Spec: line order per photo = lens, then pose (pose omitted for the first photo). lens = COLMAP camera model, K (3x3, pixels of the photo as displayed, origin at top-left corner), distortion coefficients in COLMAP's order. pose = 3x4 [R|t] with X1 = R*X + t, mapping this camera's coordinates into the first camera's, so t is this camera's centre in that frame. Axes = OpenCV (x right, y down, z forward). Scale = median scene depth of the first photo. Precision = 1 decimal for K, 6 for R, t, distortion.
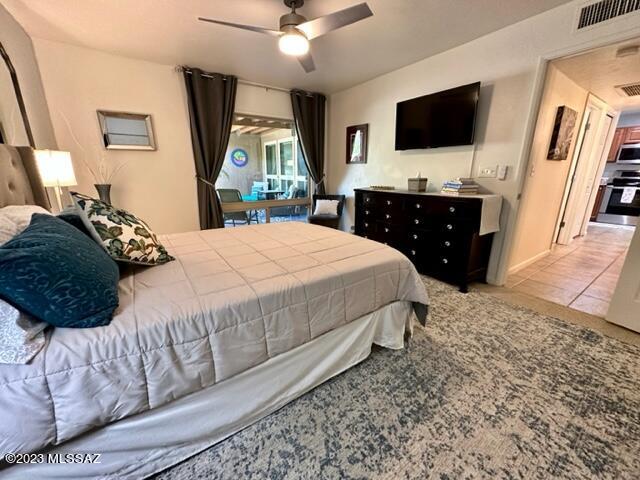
lens RADIAL K [[255.7, 0, 320.0], [0, 255.7, 240.0], [0, 0, 1]] dist [-0.002284, 0.000432]
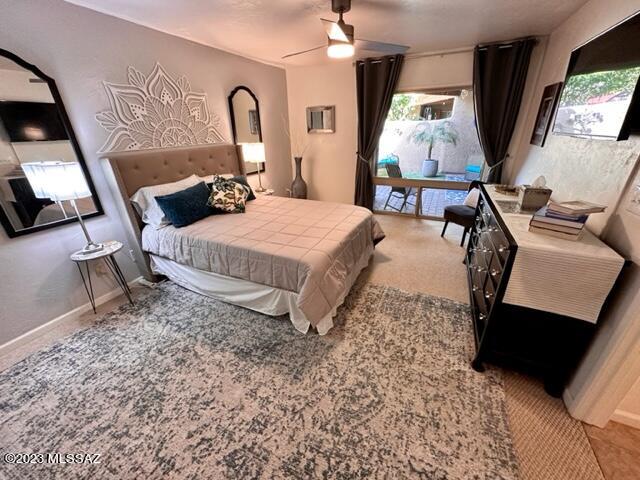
lens RADIAL K [[255.7, 0, 320.0], [0, 255.7, 240.0], [0, 0, 1]] dist [-0.002284, 0.000432]
pose [[0.504914, 0.337809, -0.794322, 1.289872], [-0.201798, 0.940933, 0.271887, -0.363471], [0.839249, 0.023013, 0.543260, 0.449891]]
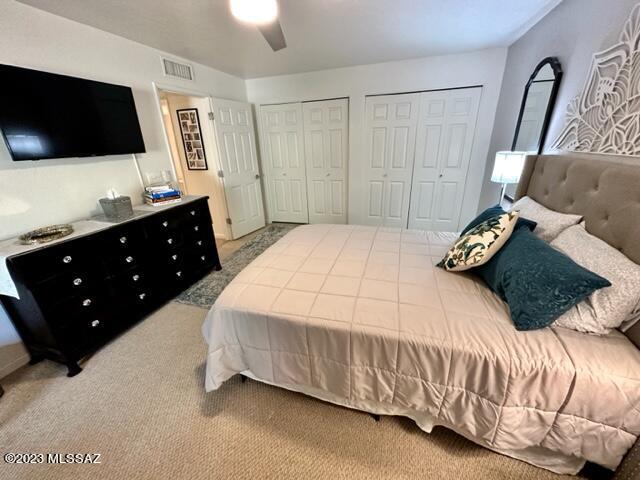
lens RADIAL K [[255.7, 0, 320.0], [0, 255.7, 240.0], [0, 0, 1]] dist [-0.002284, 0.000432]
pose [[-0.613453, -0.272313, 0.741297, -1.092650], [0.234186, 0.833722, 0.500064, -0.731821], [-0.754209, 0.480368, -0.447678, 1.867111]]
